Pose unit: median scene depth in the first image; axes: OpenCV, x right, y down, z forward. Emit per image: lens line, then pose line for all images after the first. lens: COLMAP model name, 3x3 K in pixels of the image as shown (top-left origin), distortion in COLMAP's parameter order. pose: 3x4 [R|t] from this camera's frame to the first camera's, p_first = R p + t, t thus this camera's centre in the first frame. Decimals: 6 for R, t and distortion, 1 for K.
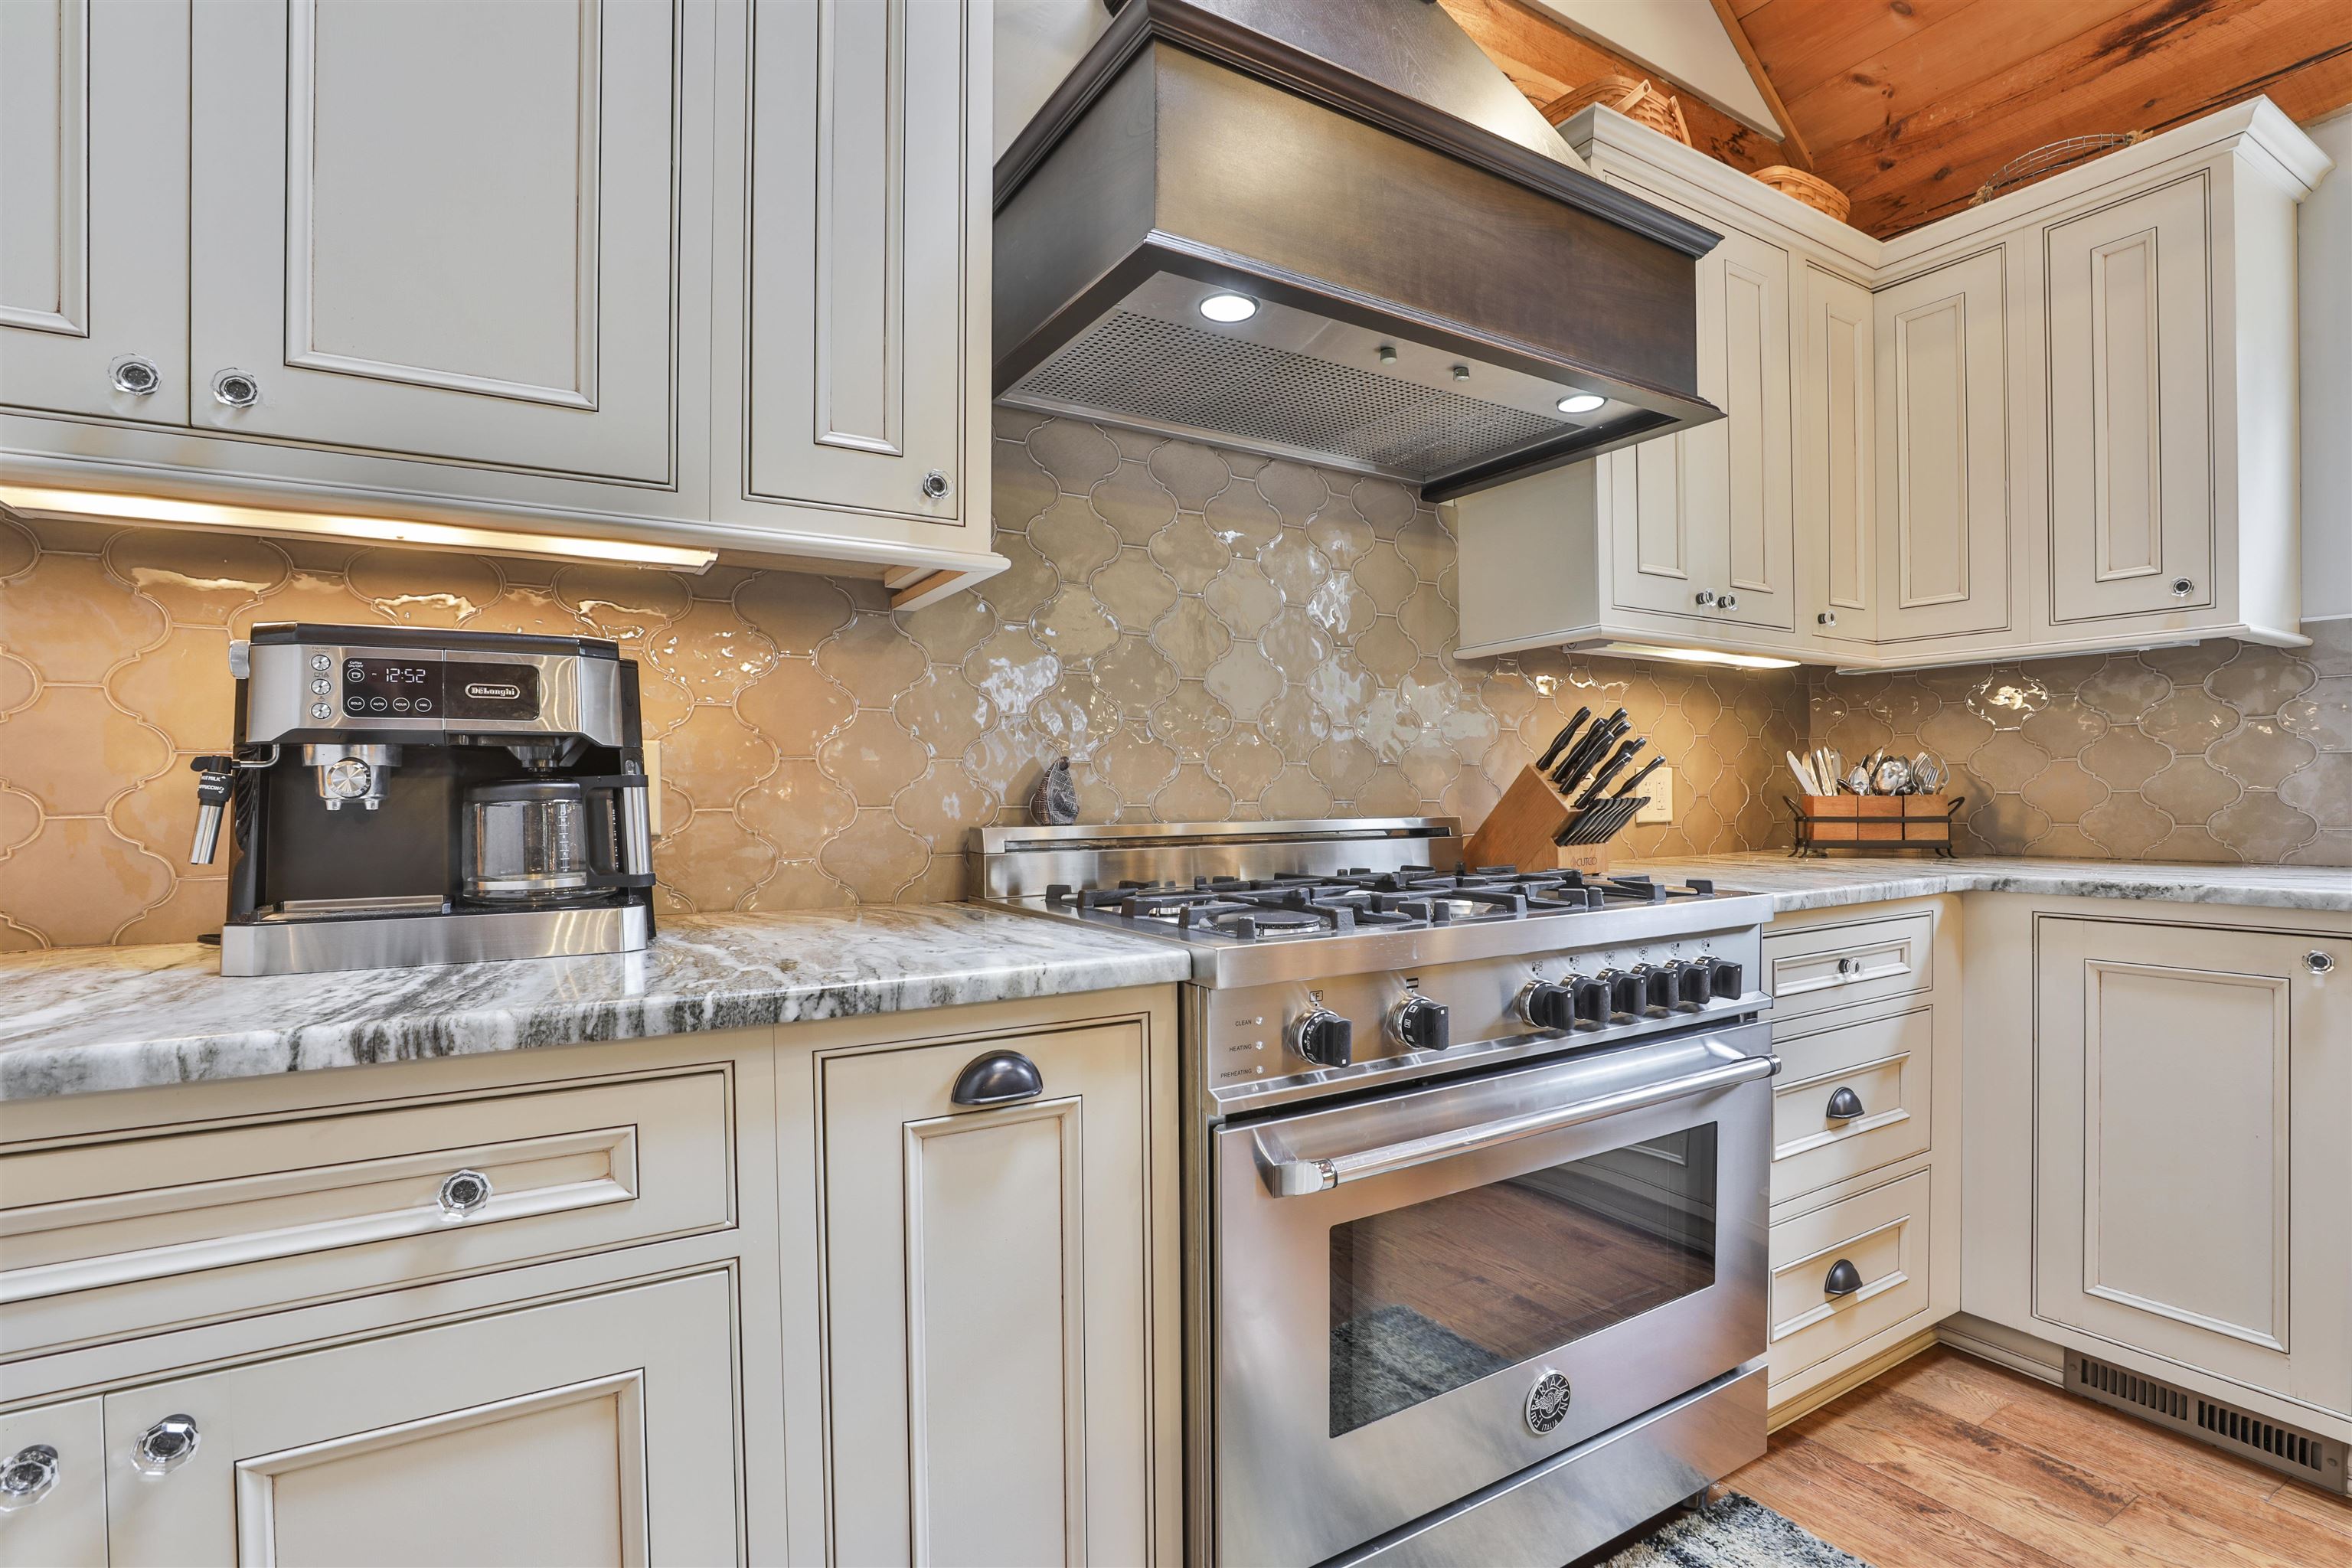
lens RADIAL K [[1102.5, 0, 1252.8], [0, 1102.5, 806.2], [0, 0, 1]] dist [-0.037461, 0.000781]
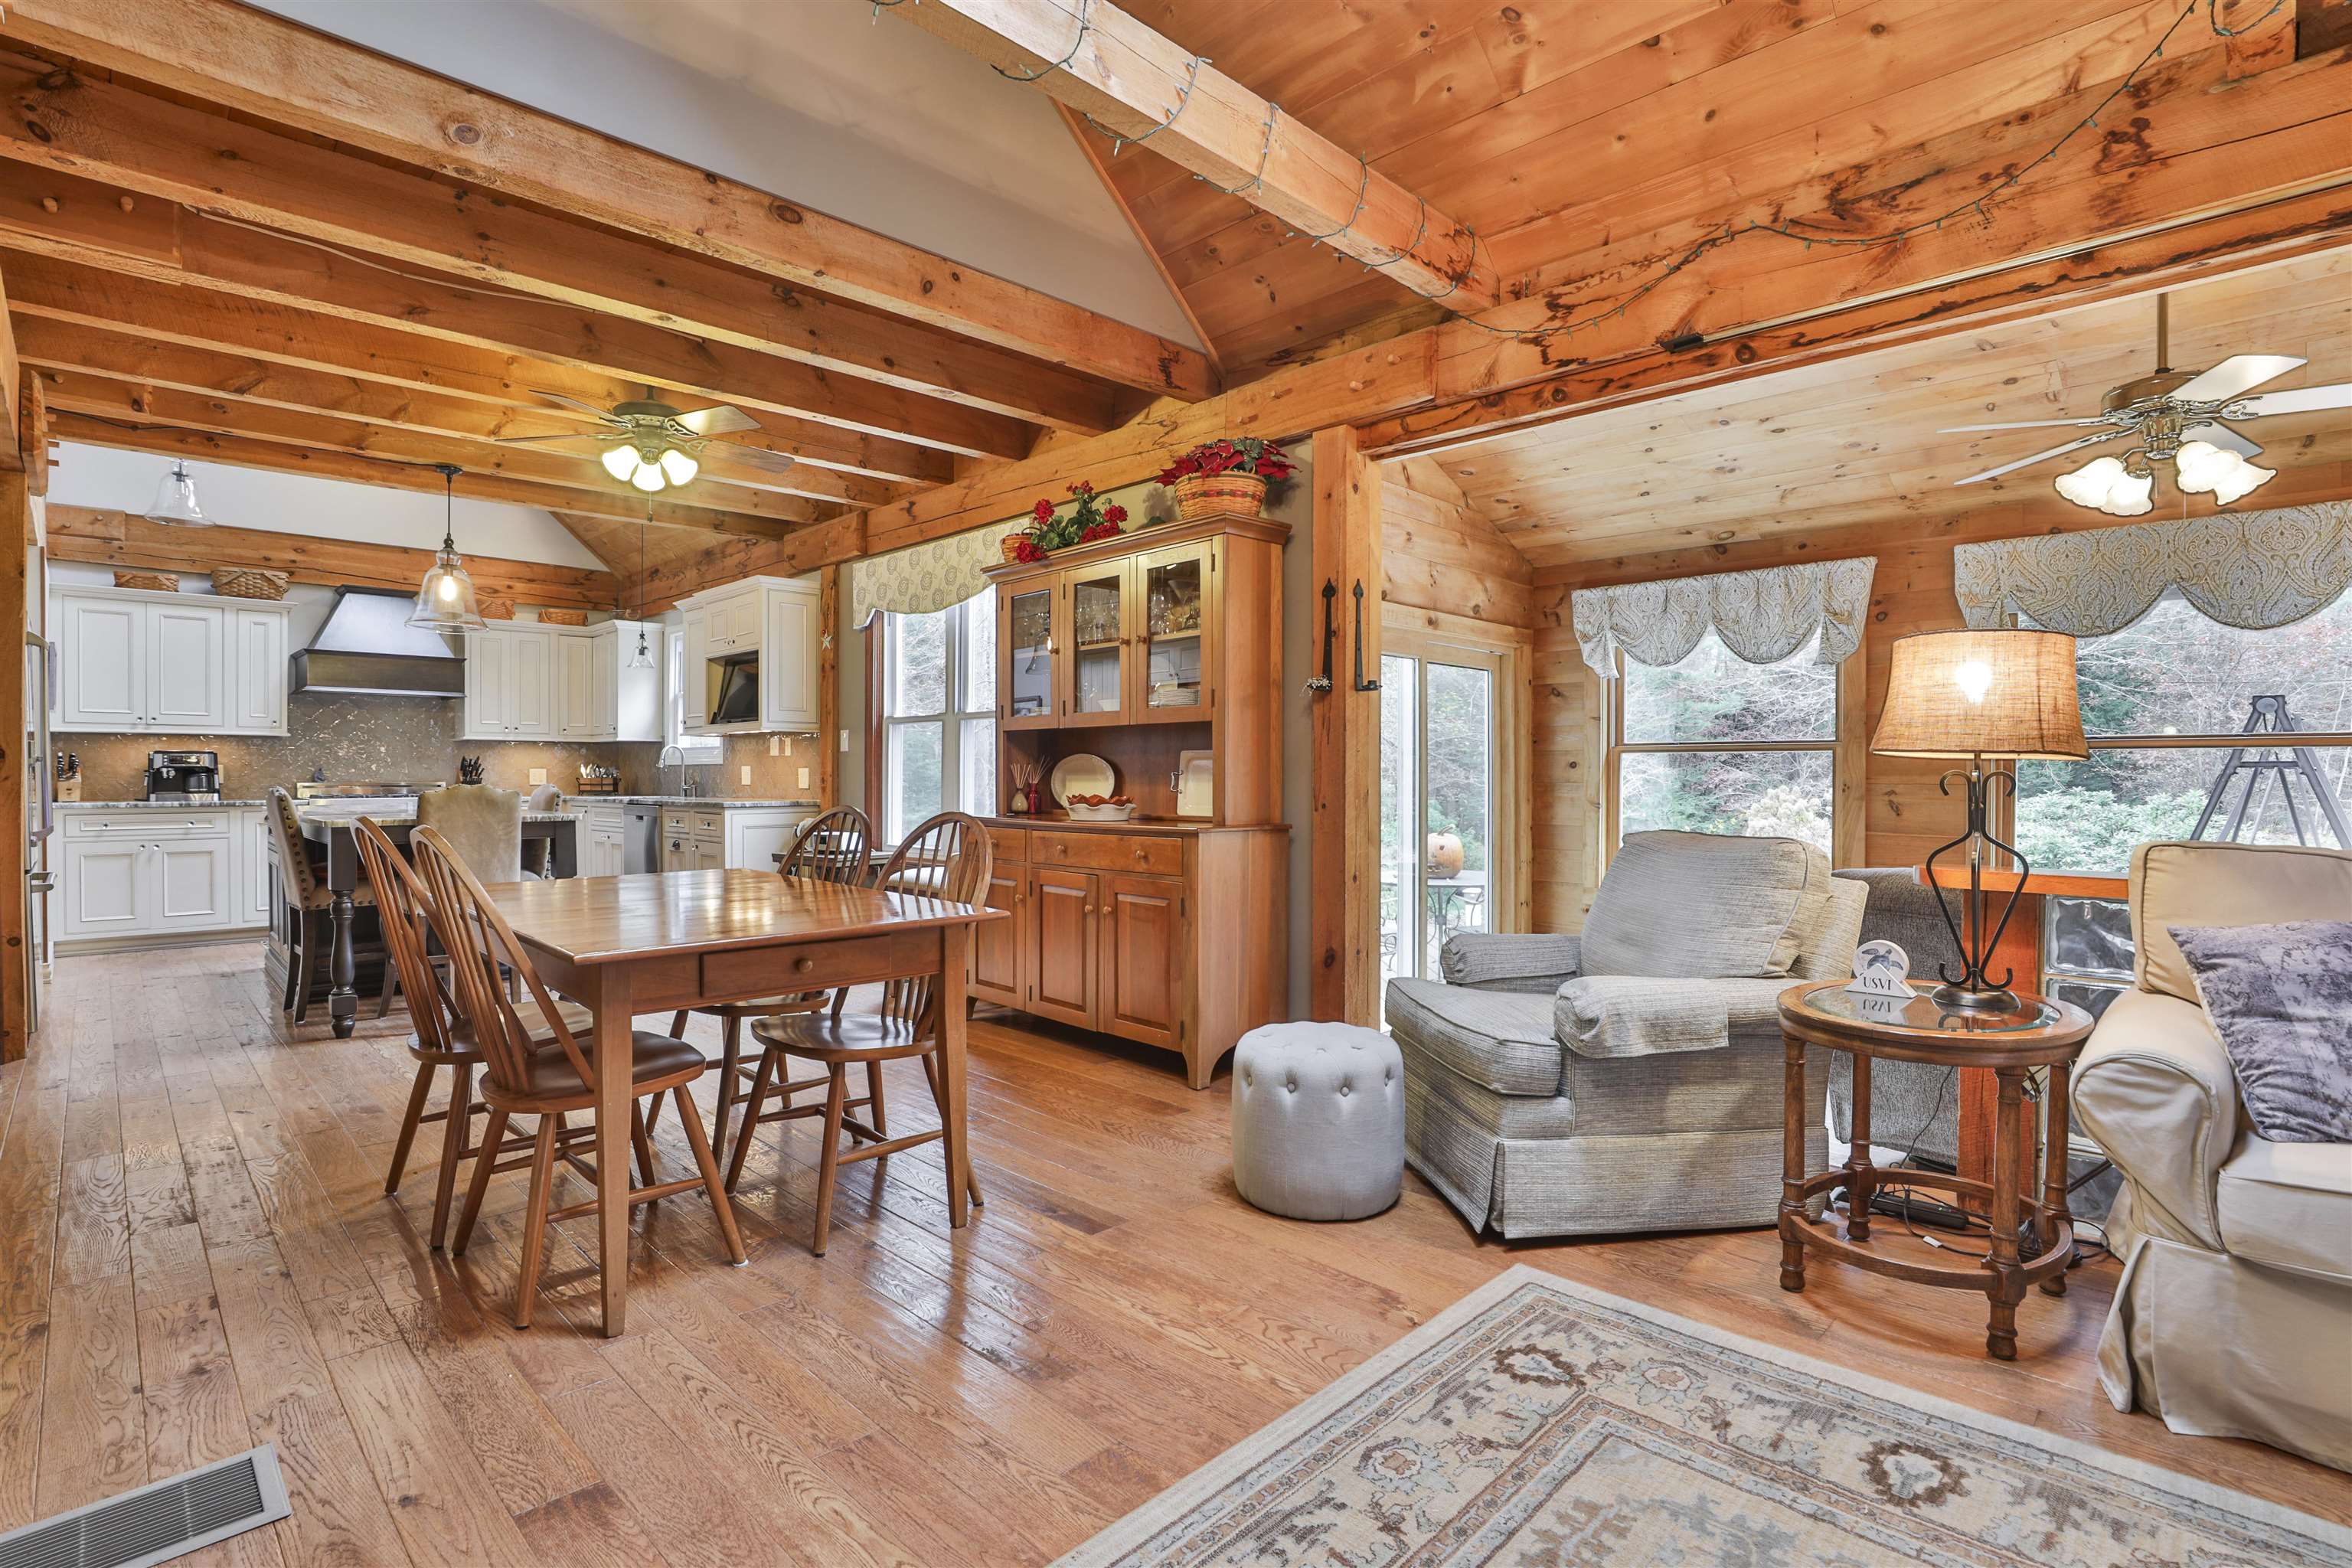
lens RADIAL K [[1114.3, 0, 1167.1], [0, 1114.3, 779.6], [0, 0, 1]] dist [-0.059628, 0.015225]
pose [[0.976917, 0.008665, 0.213441, 3.760545], [-0.007865, 0.999958, -0.004601, -0.003668], [-0.213472, 0.002816, 0.976945, -6.720008]]
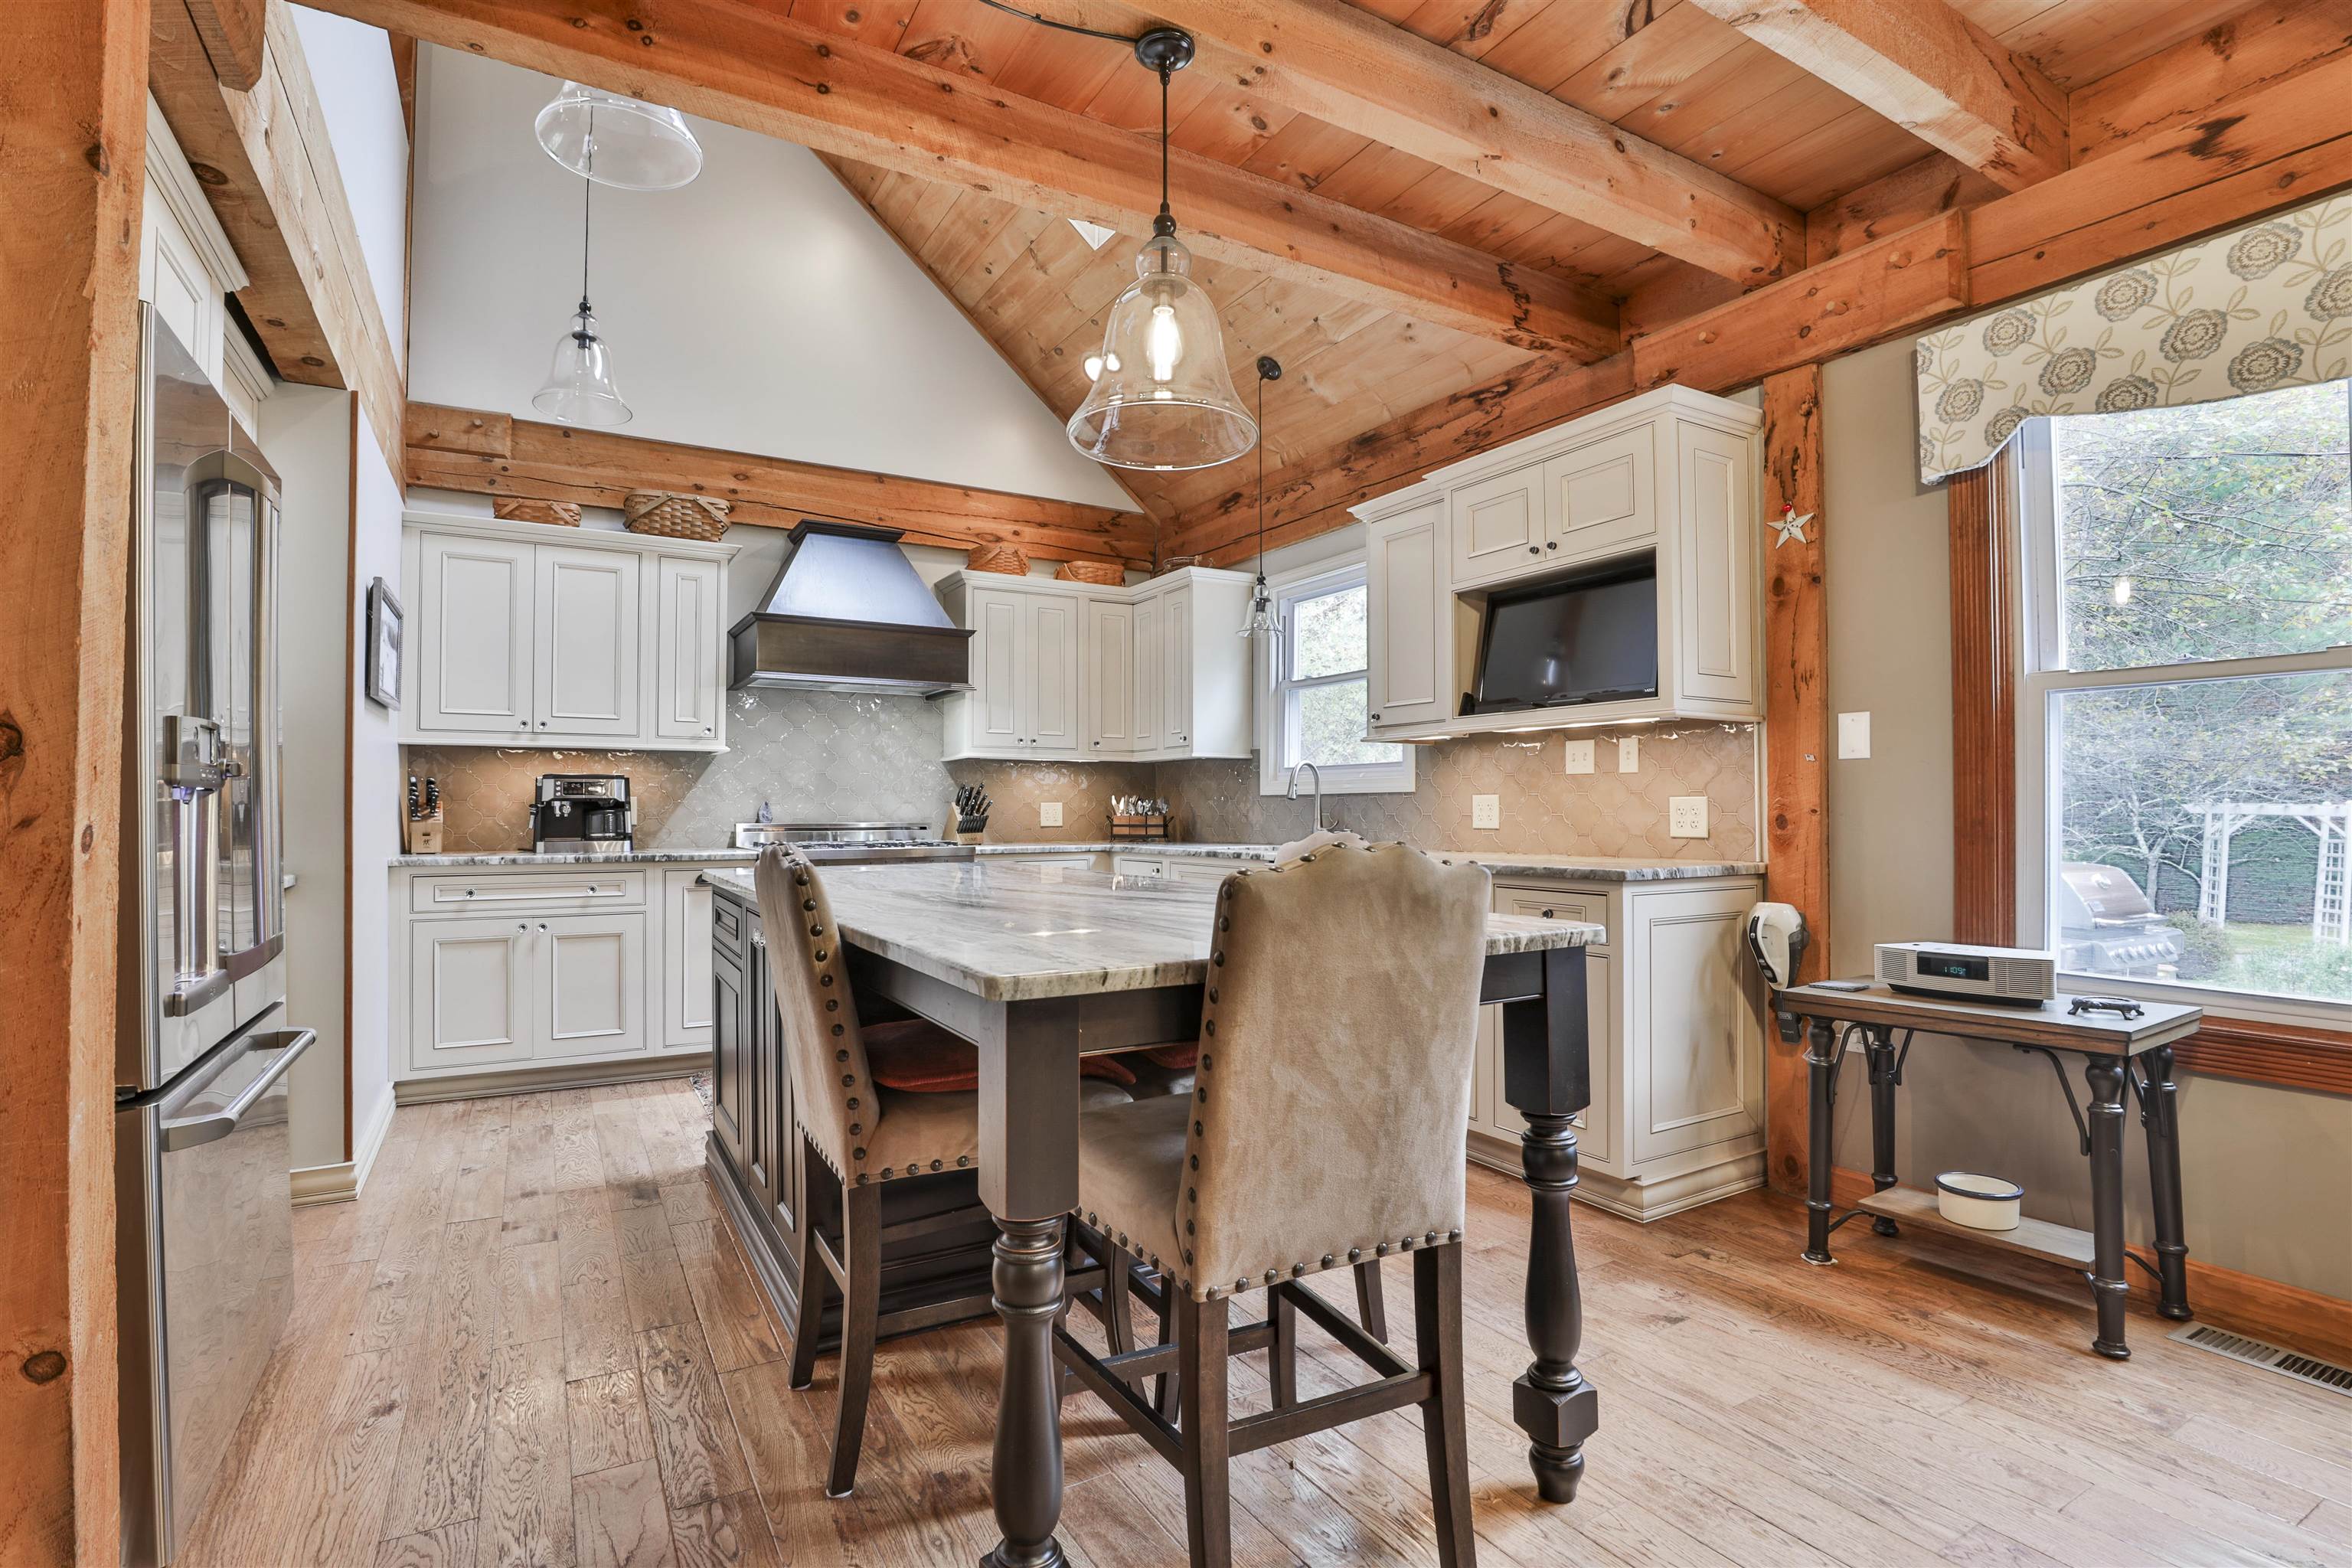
lens RADIAL K [[1146.3, 0, 1247.6], [0, 1146.3, 788.0], [0, 0, 1]] dist [-0.043450, -0.000112]
pose [[0.999963, 0.007372, -0.004460, 1.908923], [-0.007492, 0.999594, -0.027501, -0.006704], [0.004255, 0.027533, 0.999612, -3.460569]]
